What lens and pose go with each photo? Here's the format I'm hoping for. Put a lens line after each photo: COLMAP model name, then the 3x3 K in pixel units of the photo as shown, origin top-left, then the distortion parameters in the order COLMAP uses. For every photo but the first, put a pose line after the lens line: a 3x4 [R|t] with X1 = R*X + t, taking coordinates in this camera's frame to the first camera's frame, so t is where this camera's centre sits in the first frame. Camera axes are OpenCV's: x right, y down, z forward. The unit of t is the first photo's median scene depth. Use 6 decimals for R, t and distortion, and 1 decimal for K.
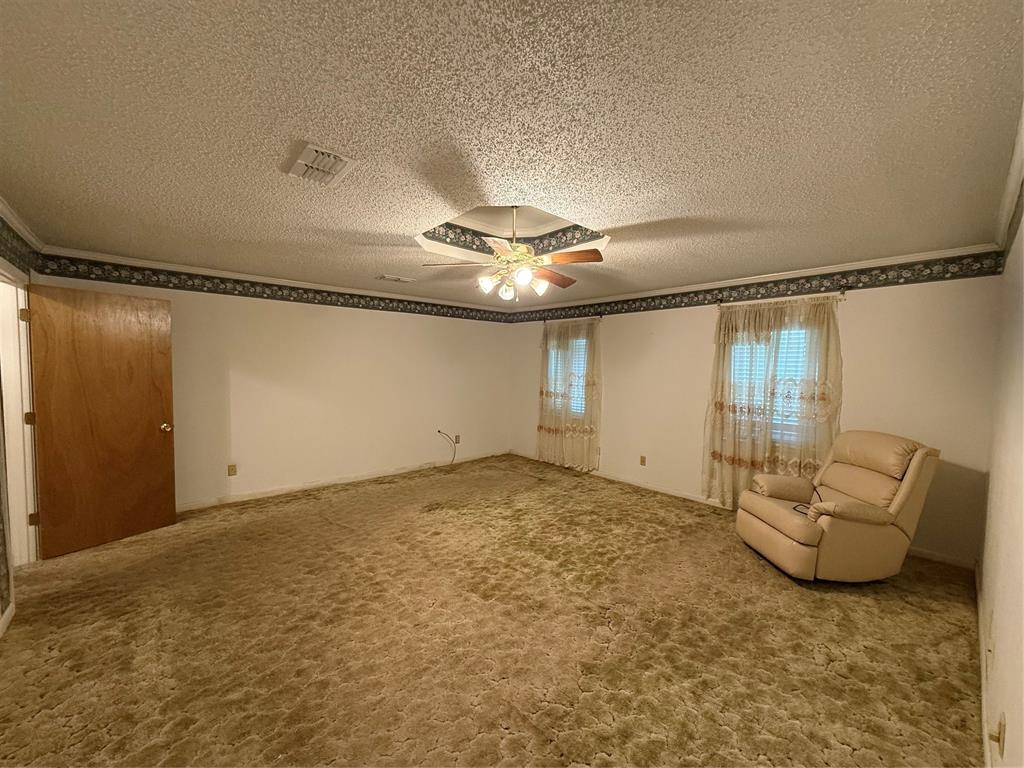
lens RADIAL K [[406.0, 0, 508.9], [0, 406.0, 384.1], [0, 0, 1]] dist [0.010970, 0.000152]
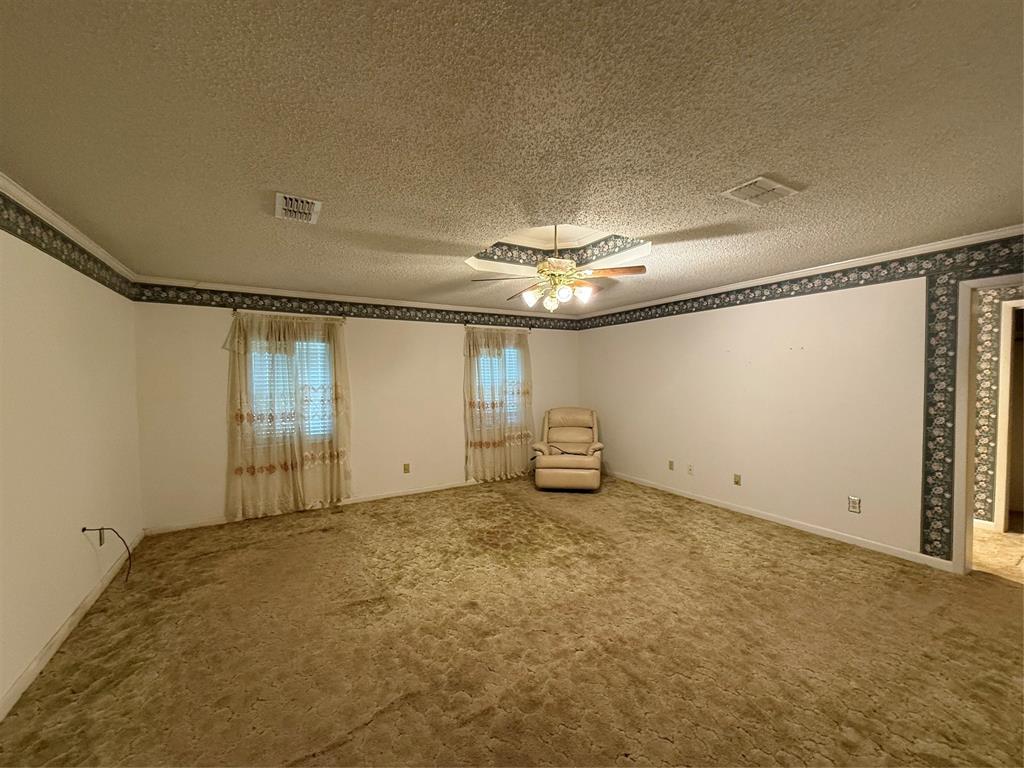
lens RADIAL K [[406.0, 0, 508.7], [0, 406.0, 389.3], [0, 0, 1]] dist [0.010970, 0.000152]
pose [[0.196336, -0.038677, 0.979774, -0.615473], [0.060482, 0.997797, 0.027268, -0.019905], [-0.978669, 0.053905, 0.198243, 0.557998]]
